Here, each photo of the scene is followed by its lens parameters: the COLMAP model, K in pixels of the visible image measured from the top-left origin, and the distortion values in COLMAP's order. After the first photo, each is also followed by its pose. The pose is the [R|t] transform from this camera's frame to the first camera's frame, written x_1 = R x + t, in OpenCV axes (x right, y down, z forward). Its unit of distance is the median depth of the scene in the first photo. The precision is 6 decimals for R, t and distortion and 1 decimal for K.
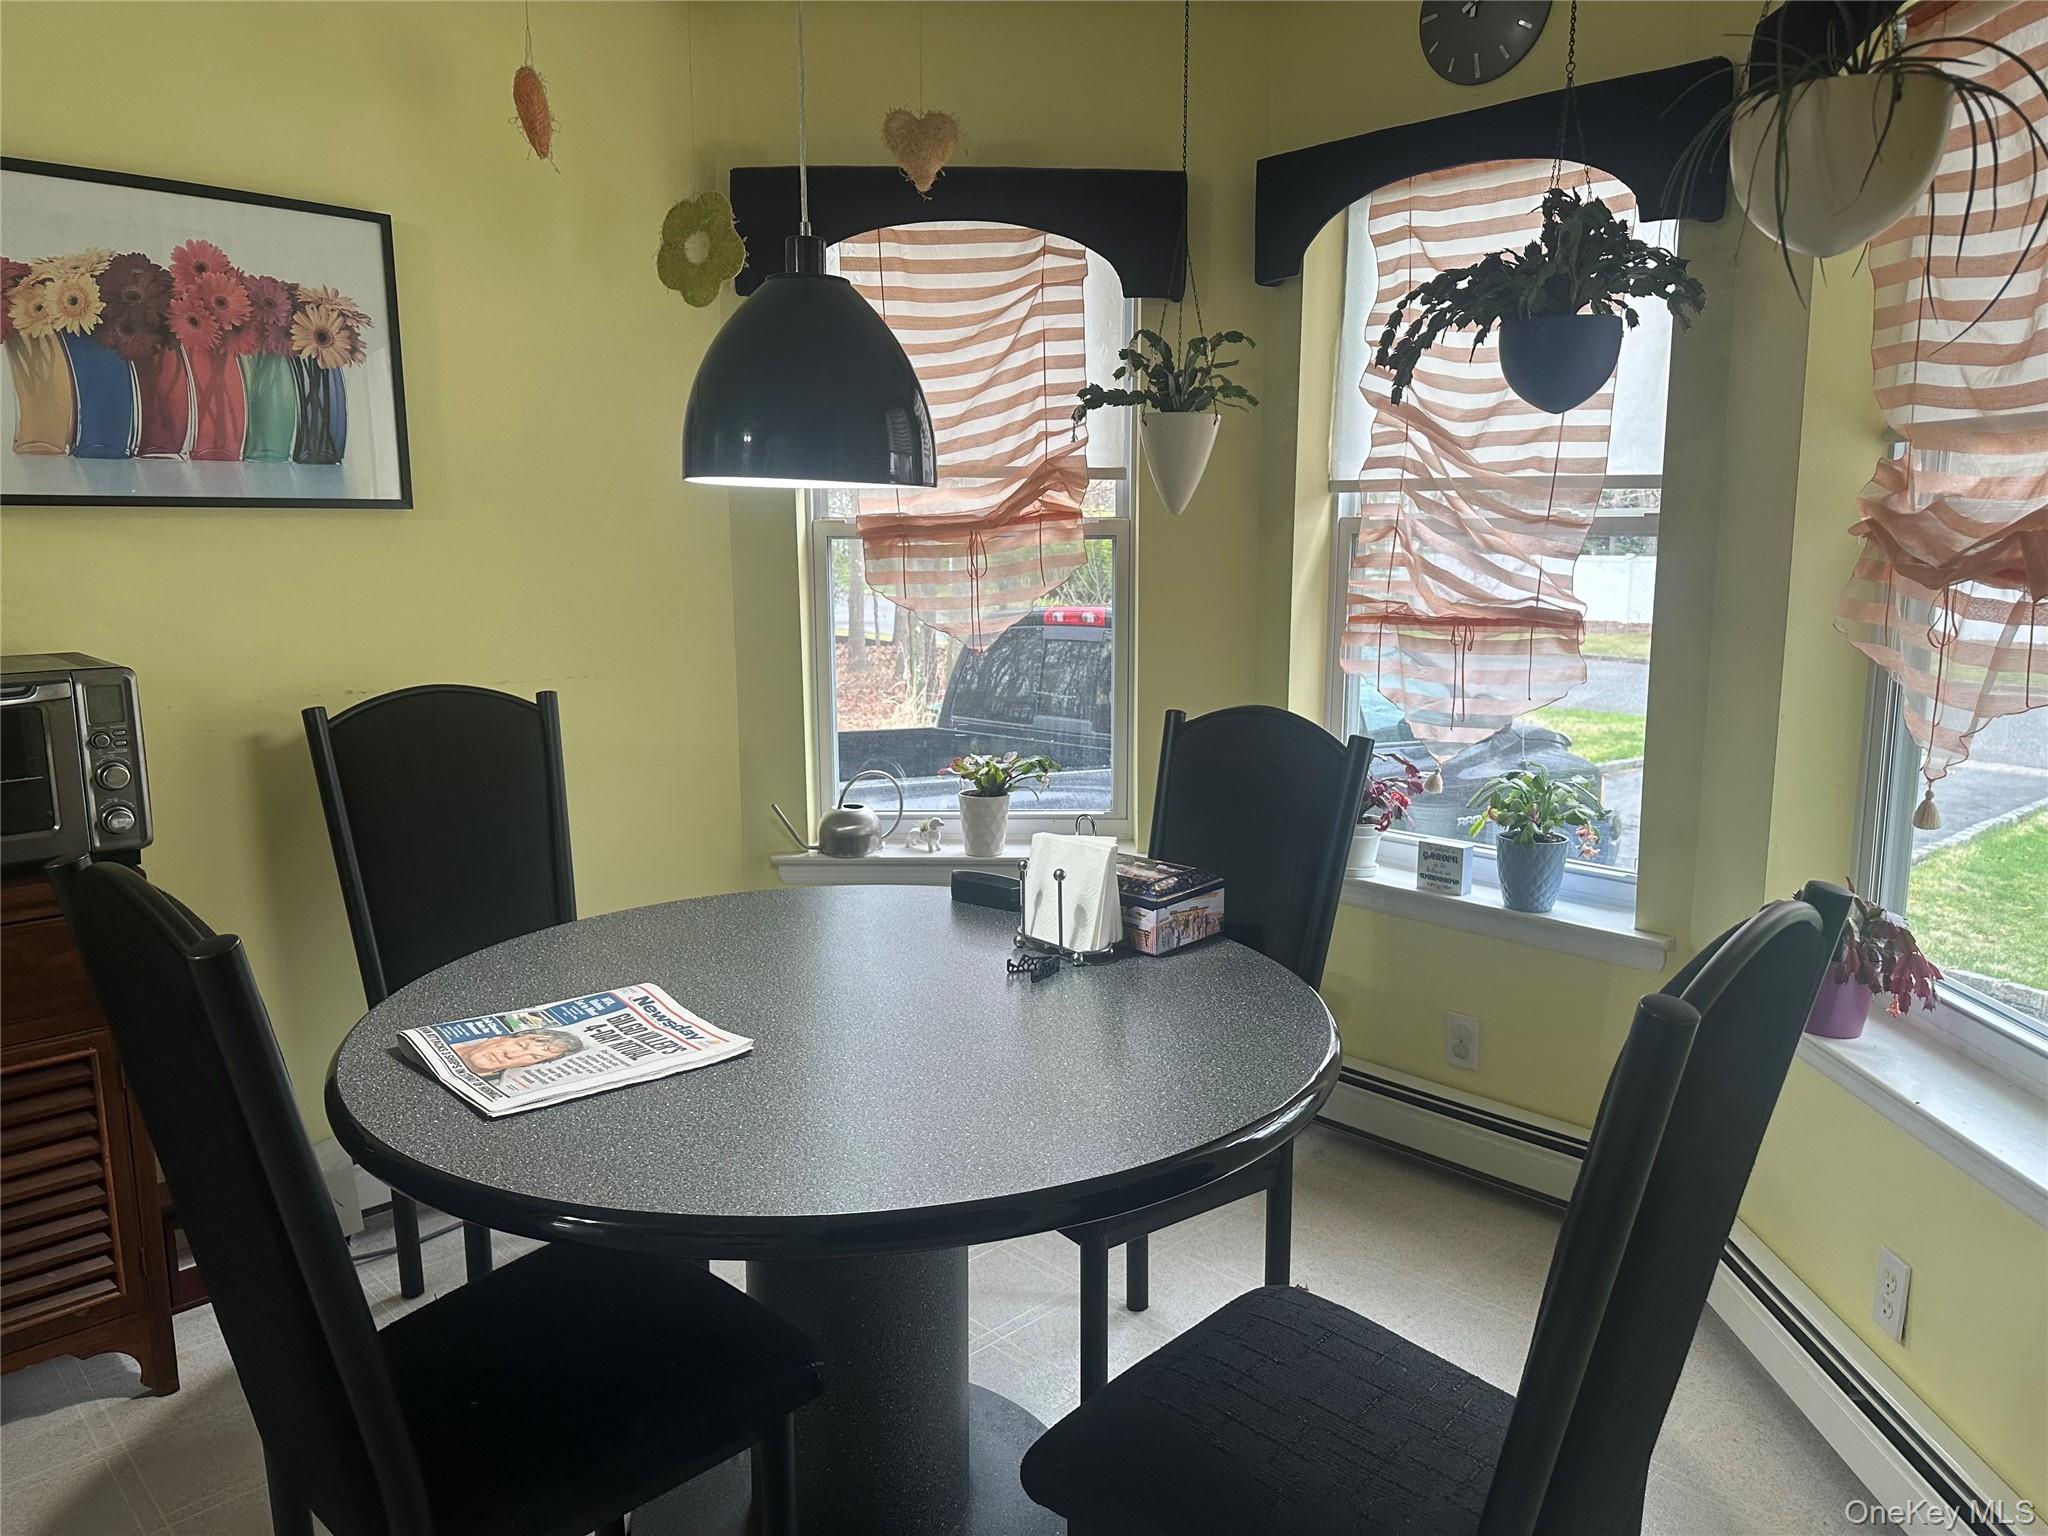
lens RADIAL K [[1448.7, 0, 1024.0], [0, 1448.7, 768.0], [0, 0, 1]] dist [0.083928, -0.121379]
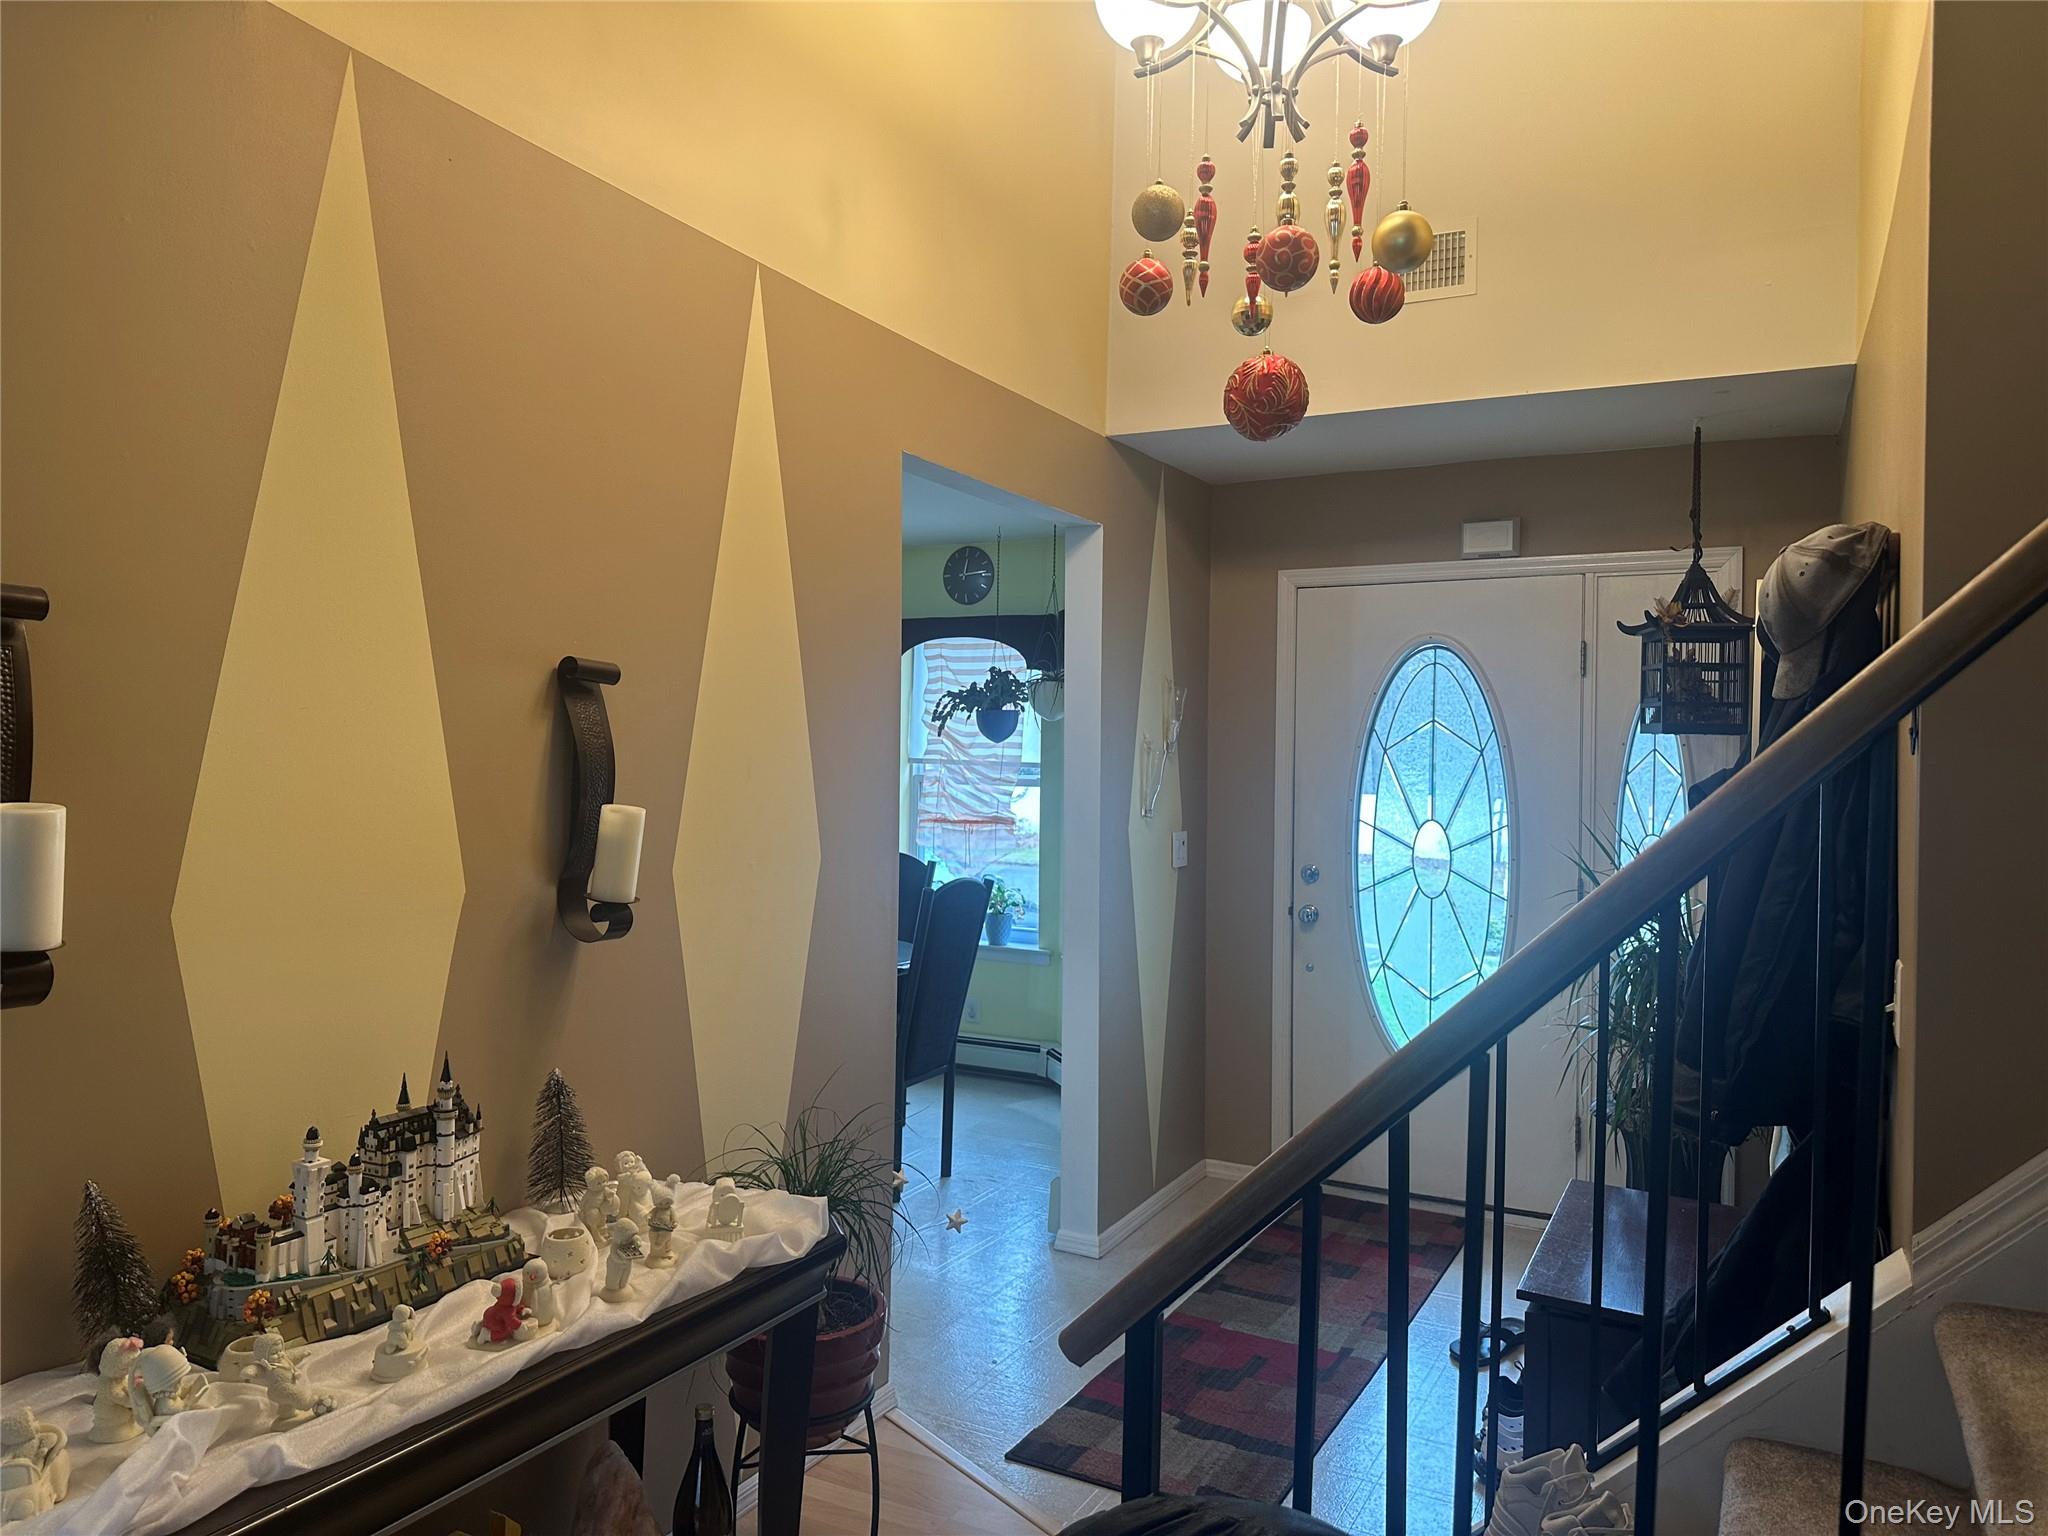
lens RADIAL K [[1448.7, 0, 1024.0], [0, 1448.7, 768.0], [0, 0, 1]] dist [0.083928, -0.121379]
pose [[0.949183, 0.014579, 0.314387, -0.347124], [0.031758, 0.989391, -0.141764, 0.147880], [-0.313119, 0.144544, 0.938650, -1.227022]]
